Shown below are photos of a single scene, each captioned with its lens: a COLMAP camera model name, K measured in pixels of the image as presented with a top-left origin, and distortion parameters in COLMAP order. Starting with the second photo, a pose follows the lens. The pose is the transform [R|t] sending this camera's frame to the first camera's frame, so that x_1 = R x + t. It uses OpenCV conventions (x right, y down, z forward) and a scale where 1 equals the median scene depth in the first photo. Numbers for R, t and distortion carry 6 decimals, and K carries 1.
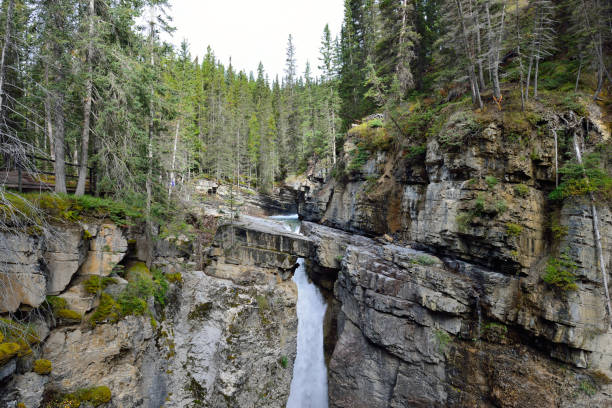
lens RADIAL K [[426.0, 0, 308.8], [0, 426.0, 203.7], [0, 0, 1]] dist [-0.044835, -0.007360]
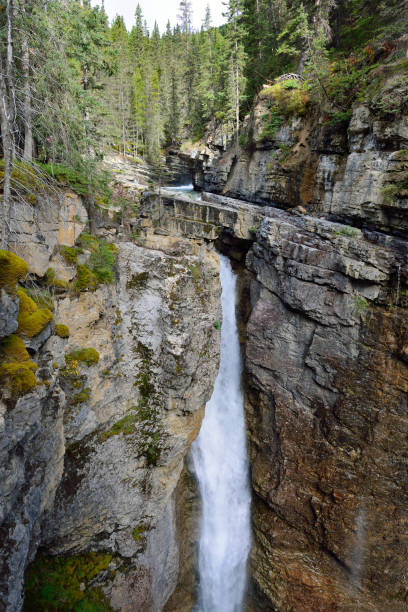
lens RADIAL K [[426.0, 0, 203.0], [0, 426.0, 310.8], [0, 0, 1]] dist [-0.044835, -0.007360]
pose [[0.997940, -0.012510, 0.062916, -0.145879], [-0.007364, 0.951973, 0.306095, 0.003850], [-0.063723, -0.305928, 0.949920, -0.018083]]
